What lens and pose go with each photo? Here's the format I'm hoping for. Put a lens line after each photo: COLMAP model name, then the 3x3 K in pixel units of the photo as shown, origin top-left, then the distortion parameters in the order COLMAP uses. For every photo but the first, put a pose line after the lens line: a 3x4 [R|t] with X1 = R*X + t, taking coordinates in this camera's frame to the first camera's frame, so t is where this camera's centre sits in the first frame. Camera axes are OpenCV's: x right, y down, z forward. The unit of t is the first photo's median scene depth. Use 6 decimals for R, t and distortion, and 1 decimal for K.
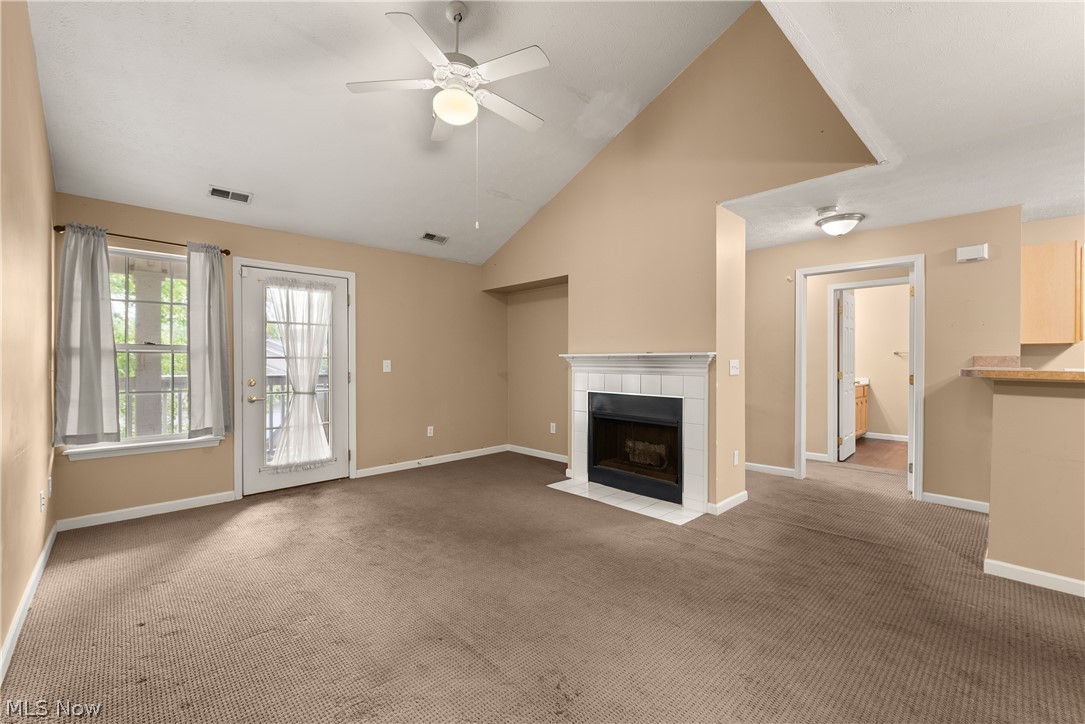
lens RADIAL K [[447.9, 0, 542.5], [0, 447.9, 362.0], [0, 0, 1]] dist [0.001015, -0.000084]
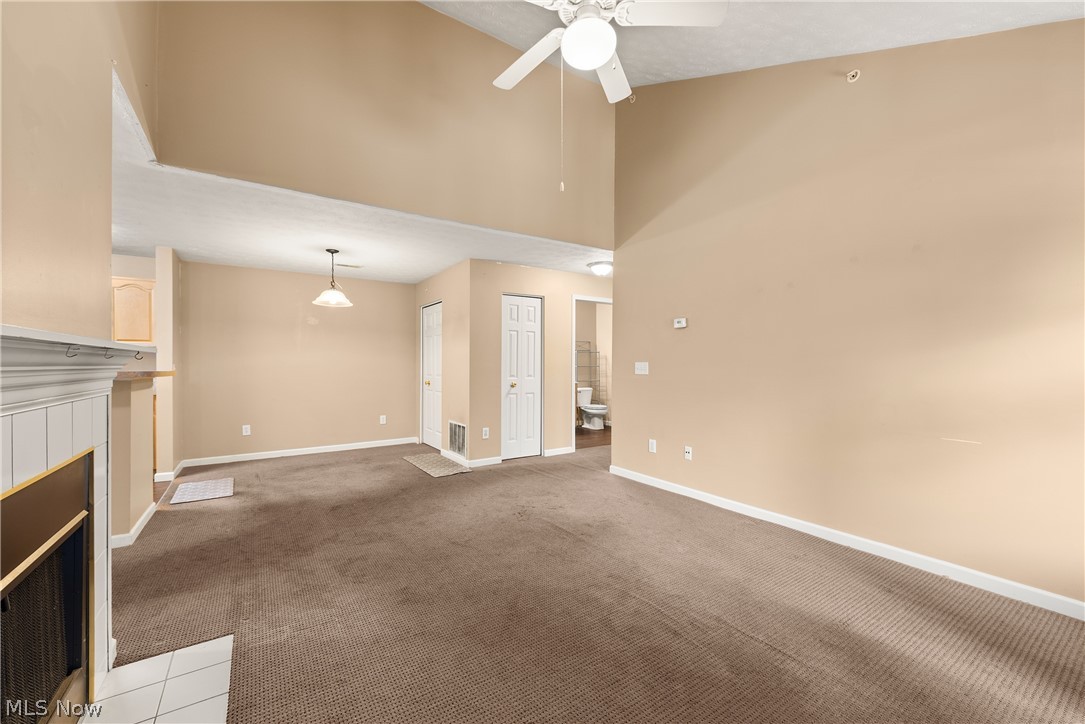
lens RADIAL K [[429.7, 0, 541.7], [0, 429.7, 362.2], [0, 0, 1]] dist [0.007294, -0.000134]
pose [[-0.985258, 0.002212, 0.171060, -0.173620], [0.002279, 0.999997, 0.000197, -0.002854], [-0.171059, 0.000584, -0.985261, 1.270058]]
